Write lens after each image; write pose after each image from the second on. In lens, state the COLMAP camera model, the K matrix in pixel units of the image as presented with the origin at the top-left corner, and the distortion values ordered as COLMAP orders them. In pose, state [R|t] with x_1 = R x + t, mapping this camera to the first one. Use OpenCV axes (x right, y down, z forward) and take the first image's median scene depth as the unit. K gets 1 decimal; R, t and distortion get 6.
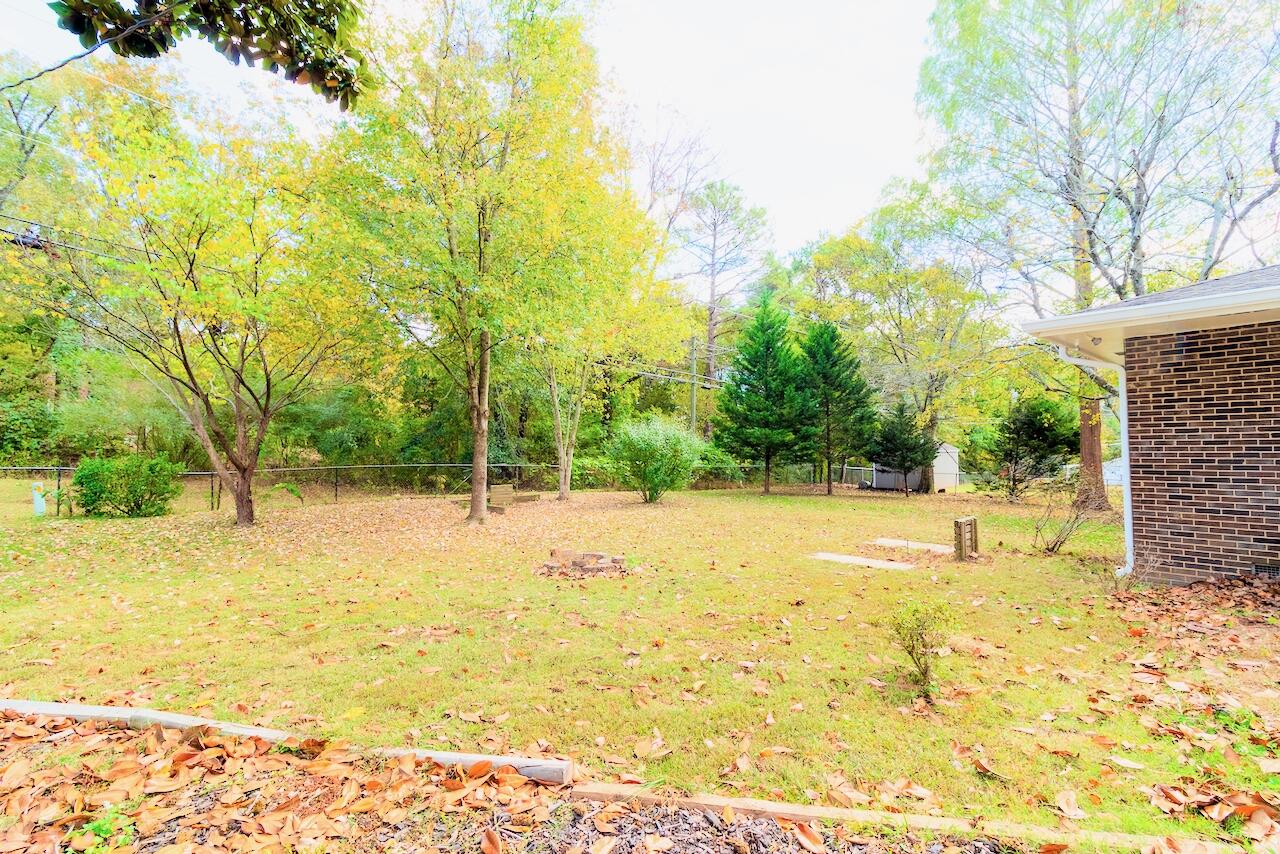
lens RADIAL K [[583.2, 0, 639.2], [0, 583.2, 427.7], [0, 0, 1]] dist [0.001503, 0.000077]
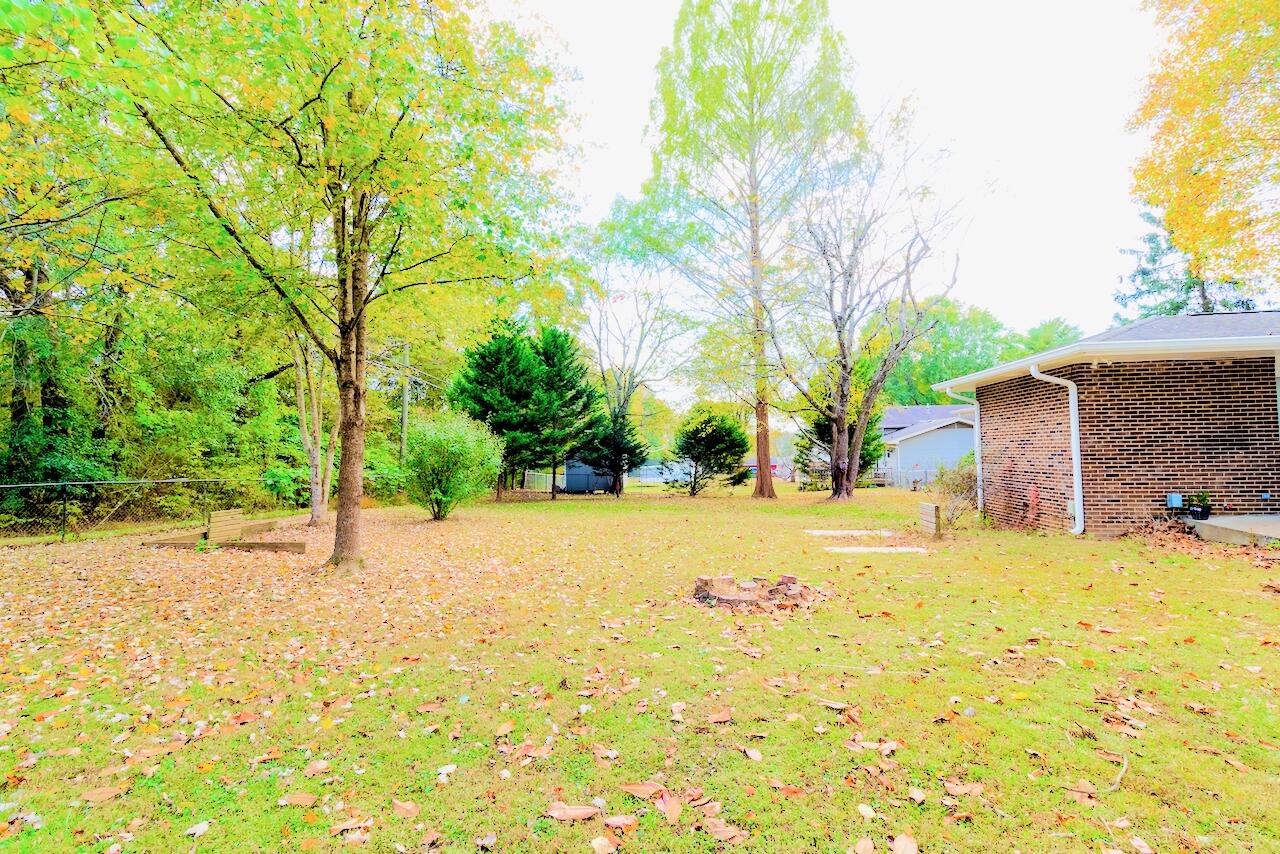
lens RADIAL K [[583.2, 0, 639.9], [0, 583.2, 430.5], [0, 0, 1]] dist [0.001503, 0.000077]
pose [[0.762719, 0.017770, 0.646486, -0.875064], [-0.012242, 0.999840, -0.013039, 0.039173], [-0.646614, 0.002031, 0.762814, 0.622886]]
